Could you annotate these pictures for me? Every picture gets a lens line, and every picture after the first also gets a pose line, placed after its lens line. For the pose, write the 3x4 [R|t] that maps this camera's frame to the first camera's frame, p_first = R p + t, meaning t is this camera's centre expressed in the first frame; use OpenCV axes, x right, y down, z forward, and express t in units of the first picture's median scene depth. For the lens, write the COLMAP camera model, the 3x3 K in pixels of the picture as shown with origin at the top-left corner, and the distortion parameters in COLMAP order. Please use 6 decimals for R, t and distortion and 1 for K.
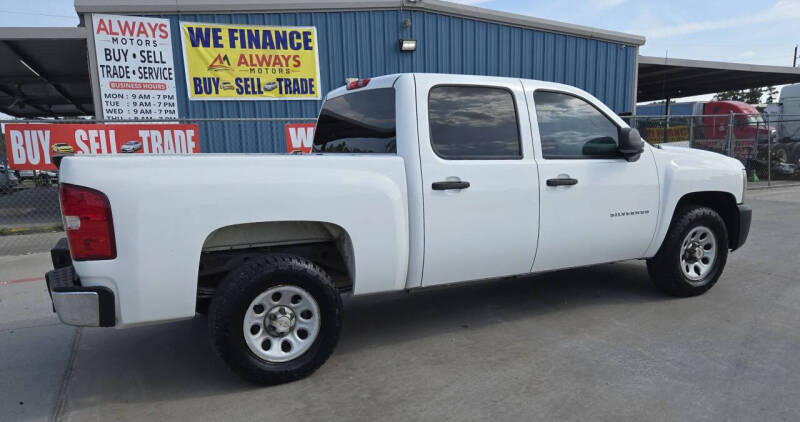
lens RADIAL K [[602.0, 0, 410.9], [0, 602.0, 275.3], [0, 0, 1]] dist [0.040872, -0.019983]
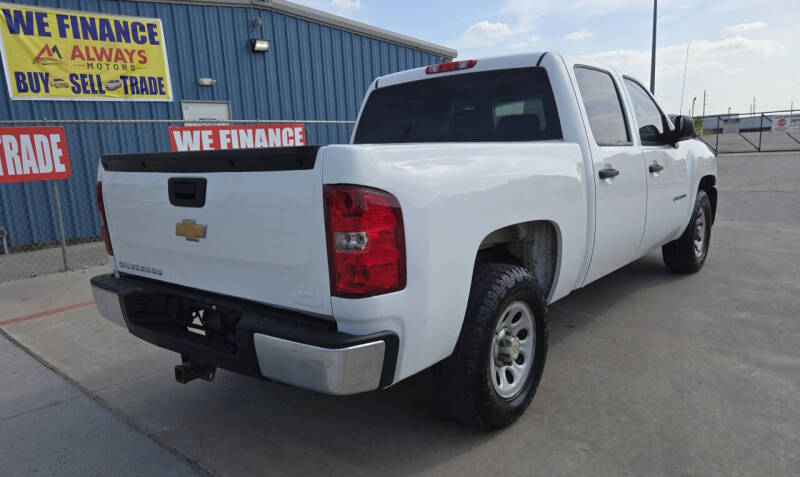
lens RADIAL K [[581.3, 0, 391.0], [0, 581.3, 266.8], [0, 0, 1]] dist [0.042756, -0.027540]
pose [[0.924236, -0.098045, 0.369018, -0.210182], [0.107087, 0.994241, -0.004046, -0.014386], [-0.366496, 0.043256, 0.929414, 0.107750]]
